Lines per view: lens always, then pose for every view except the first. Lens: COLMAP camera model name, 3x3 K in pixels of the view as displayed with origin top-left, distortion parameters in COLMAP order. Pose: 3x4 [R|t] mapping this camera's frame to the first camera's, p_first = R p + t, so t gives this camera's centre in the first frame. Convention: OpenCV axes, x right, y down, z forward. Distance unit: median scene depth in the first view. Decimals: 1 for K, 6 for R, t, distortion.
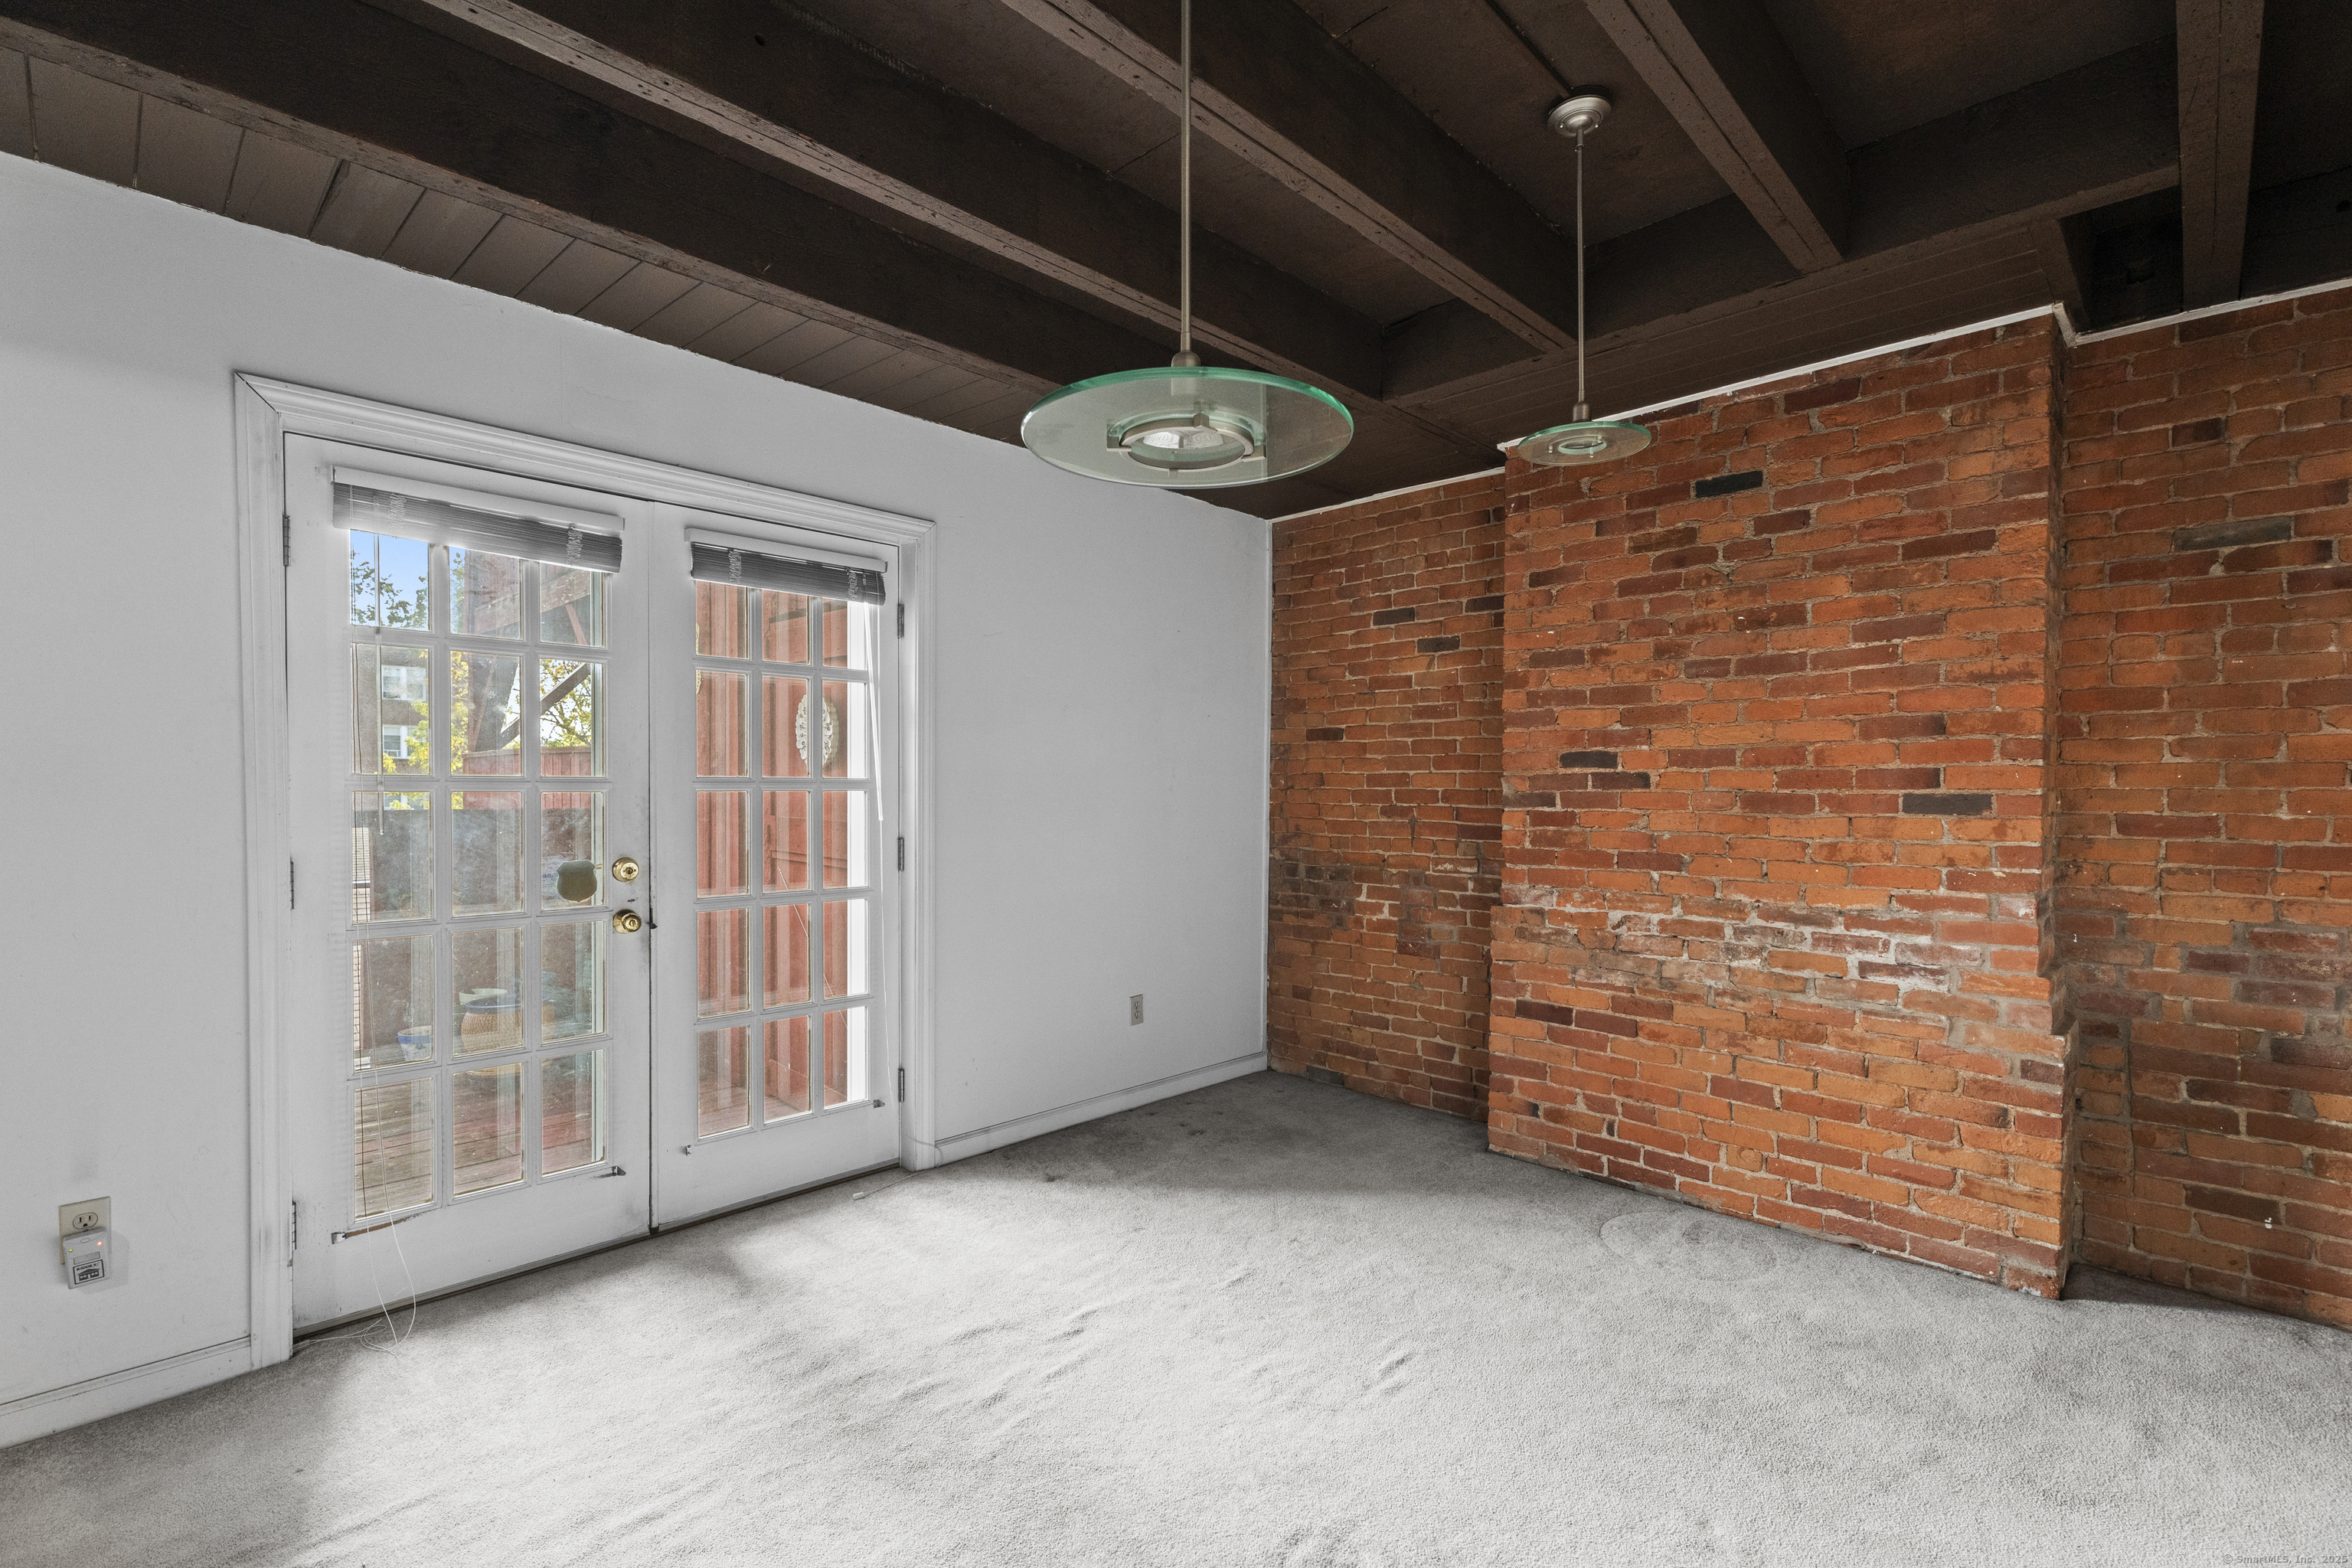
lens RADIAL K [[1049.7, 0, 1192.8], [0, 1049.7, 806.6], [0, 0, 1]] dist [0.000202, 0.000270]
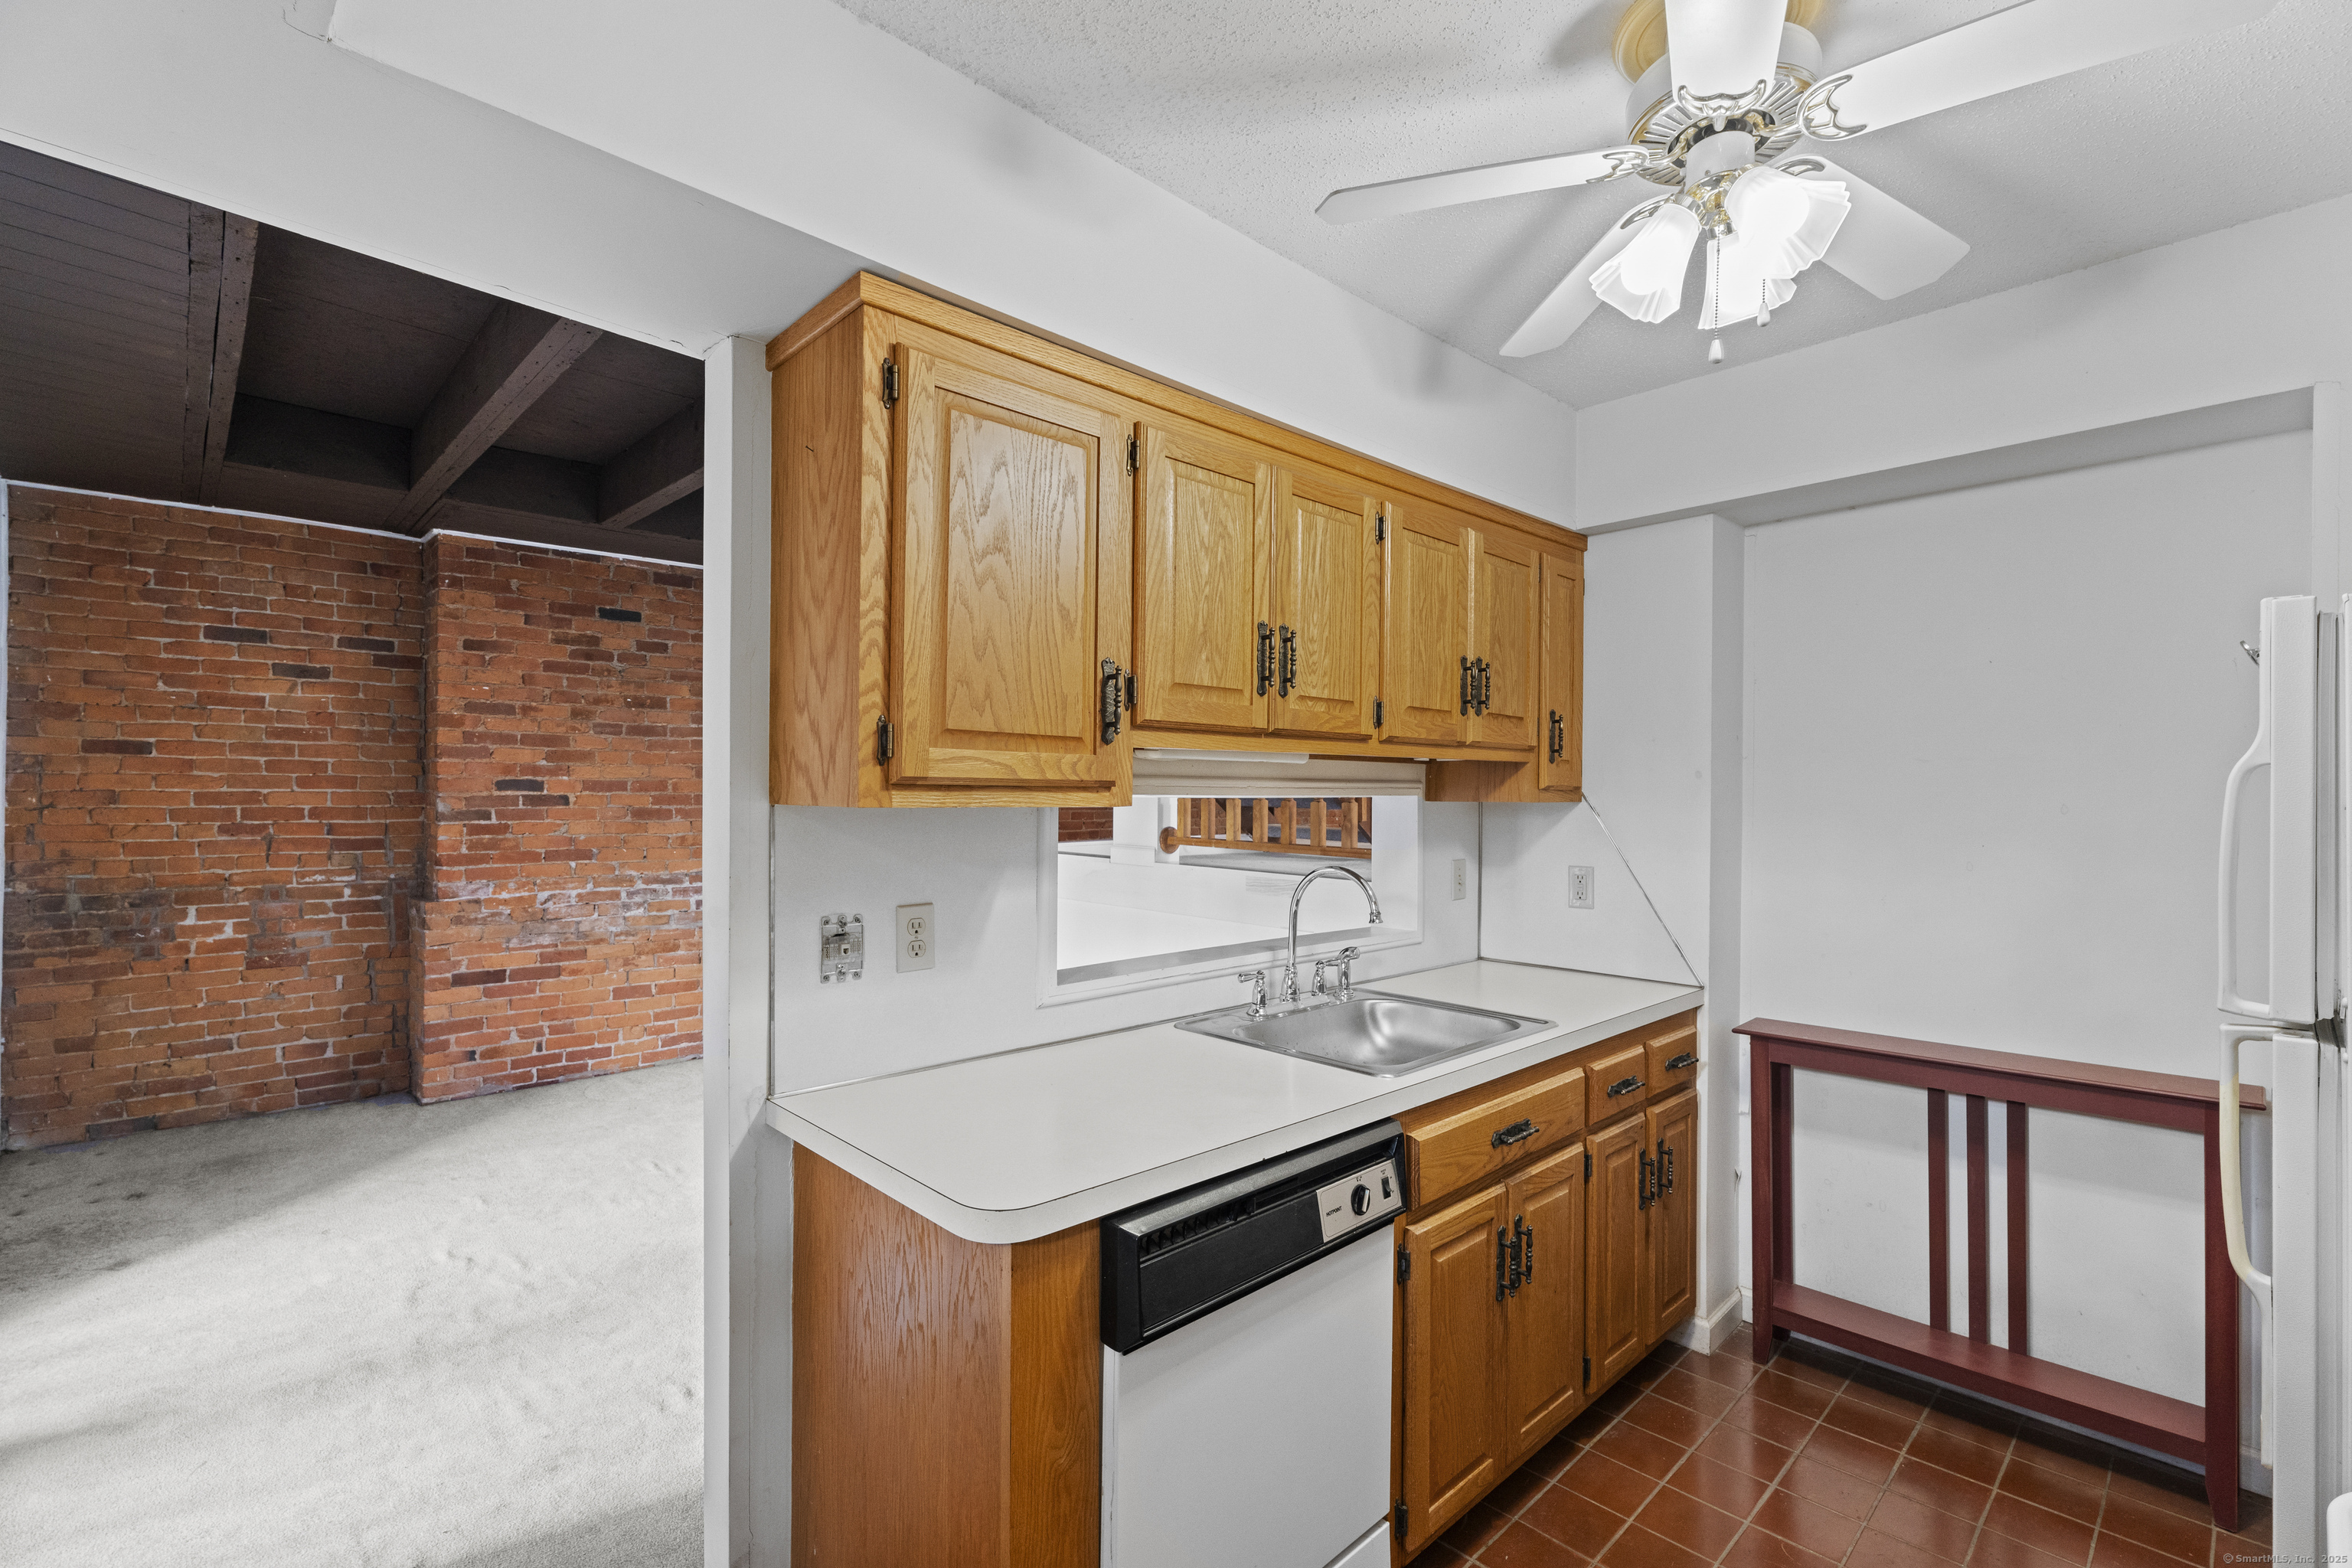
lens RADIAL K [[1049.7, 0, 1169.8], [0, 1049.7, 792.2], [0, 0, 1]] dist [0.000202, 0.000270]
pose [[0.049604, -0.009698, 0.998722, -0.969049], [0.006731, 0.999933, 0.009376, -0.043366], [-0.998746, 0.006257, 0.049666, 0.080331]]
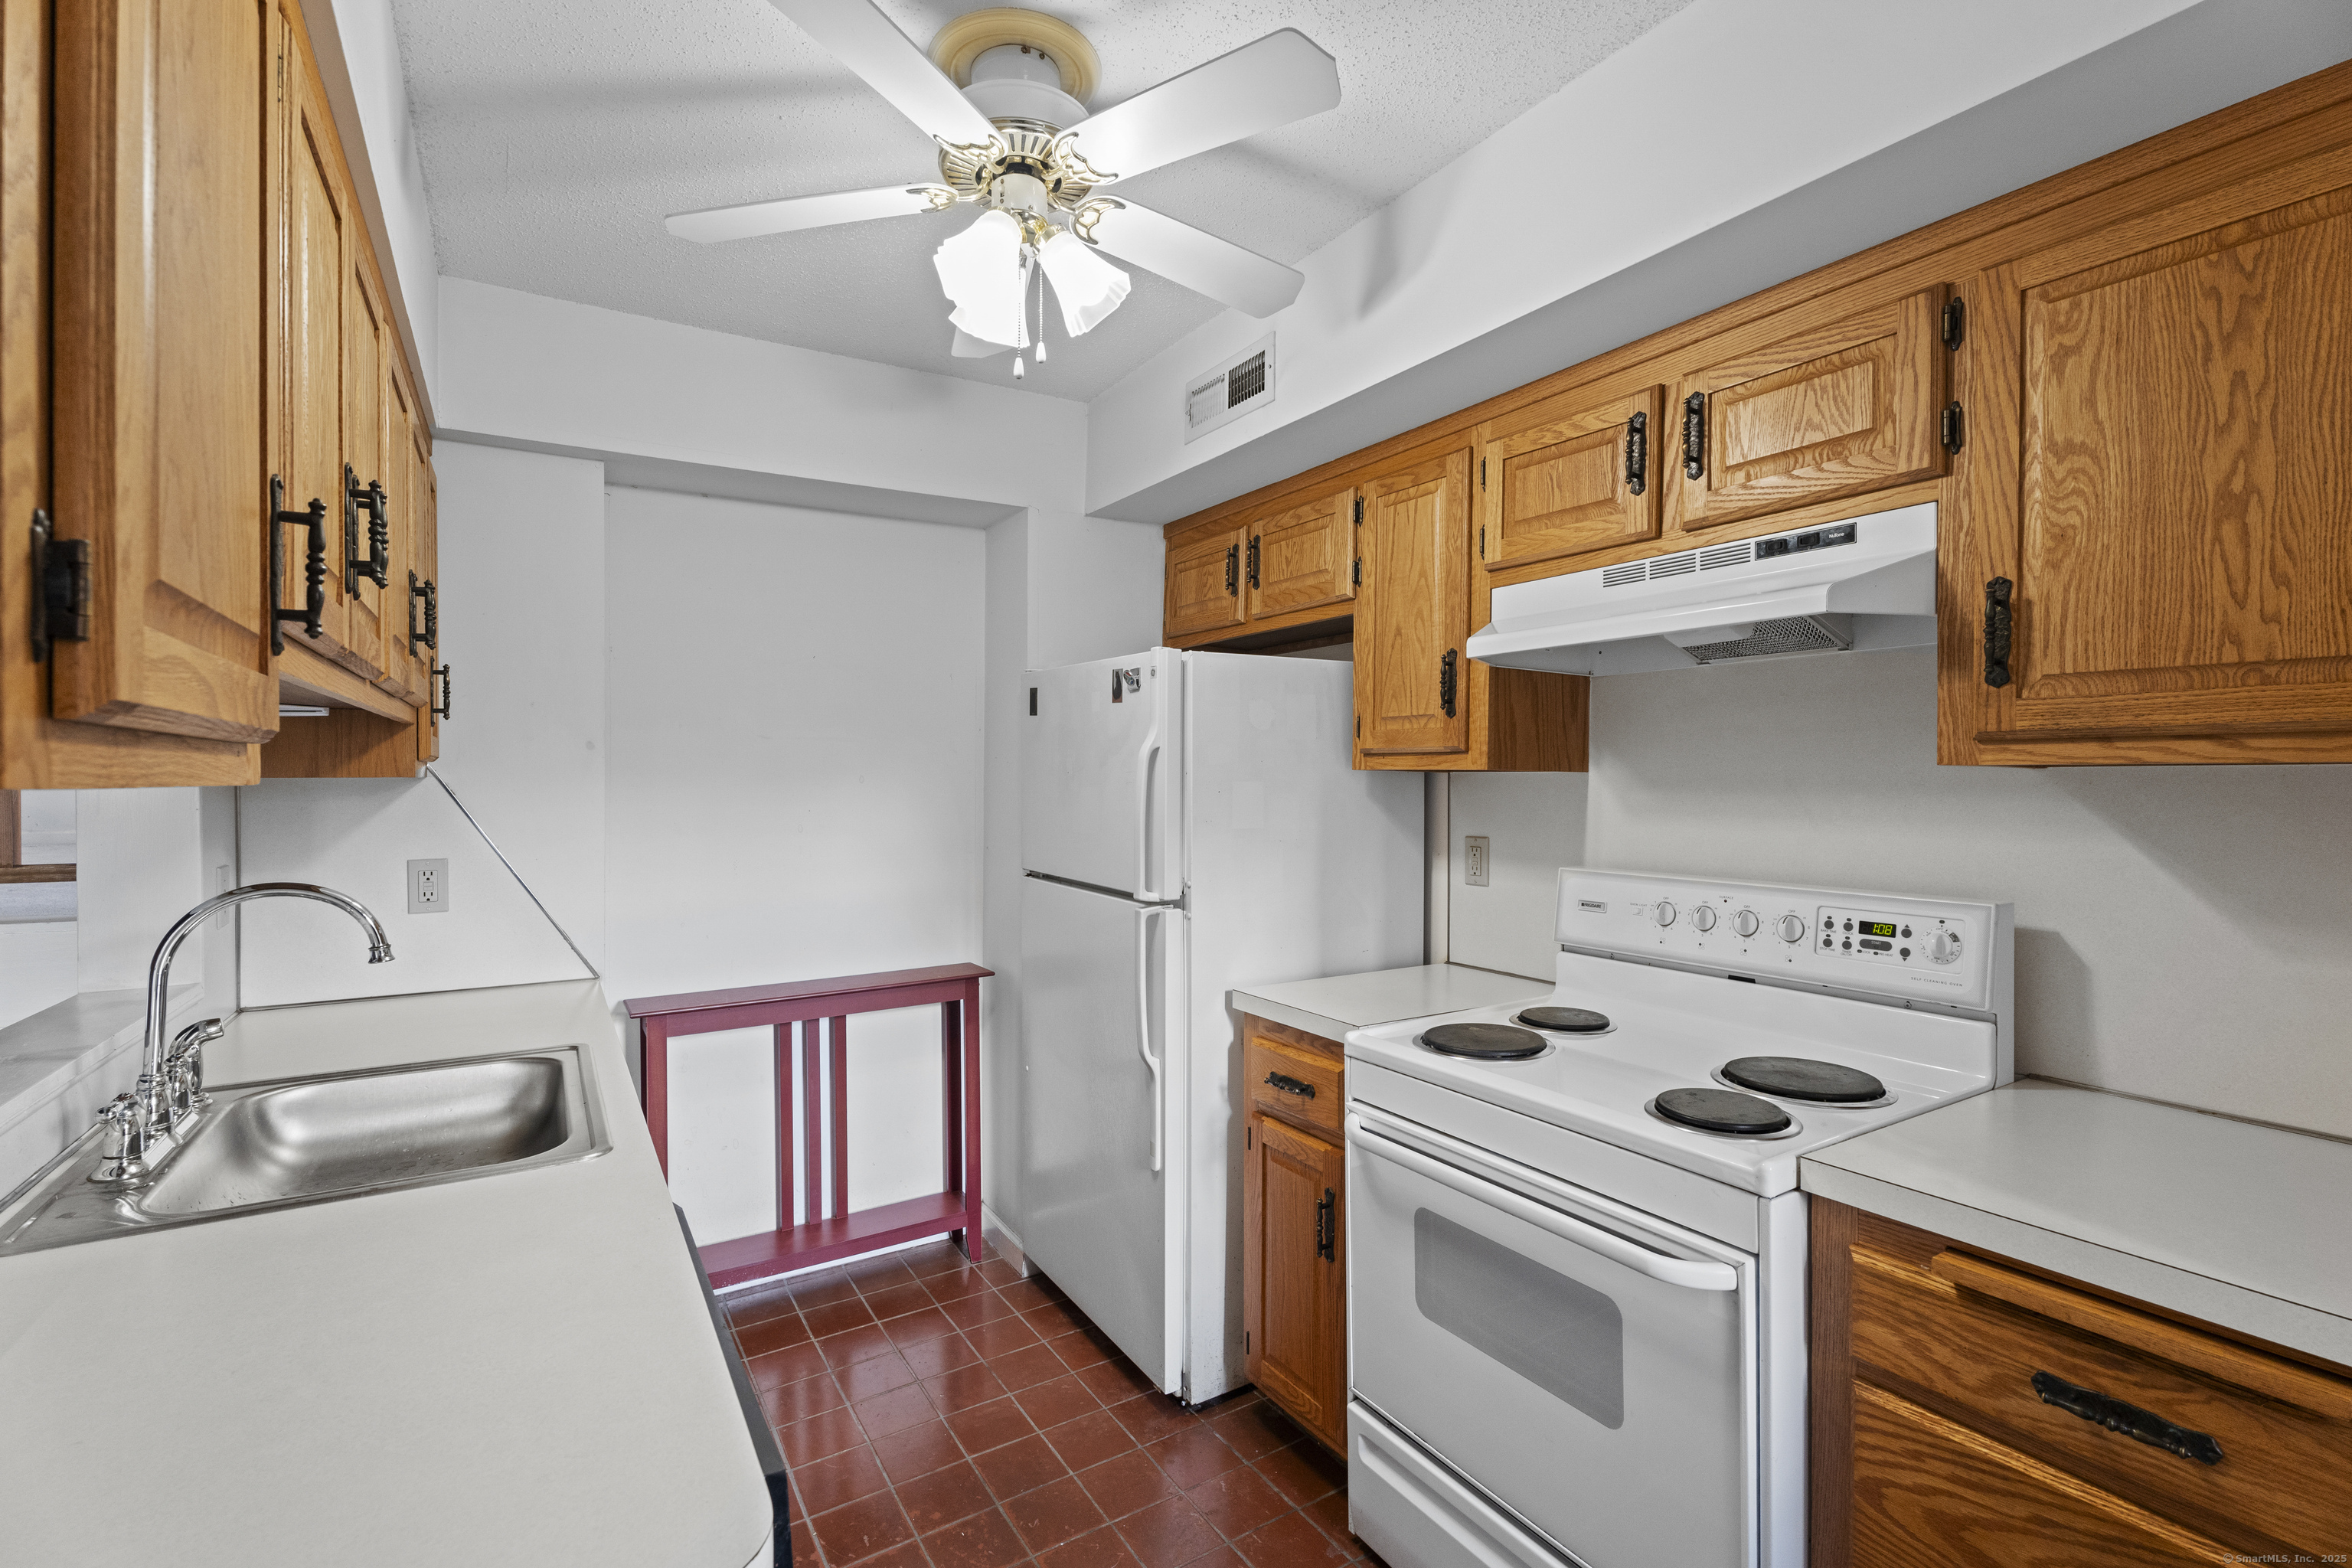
lens RADIAL K [[1049.7, 0, 1175.6], [0, 1049.7, 782.2], [0, 0, 1]] dist [0.000202, 0.000270]
pose [[-0.969878, -0.012906, 0.243248, -0.724123], [-0.008133, 0.999754, 0.020617, -0.039350], [-0.243455, 0.018018, -0.969745, 0.320920]]
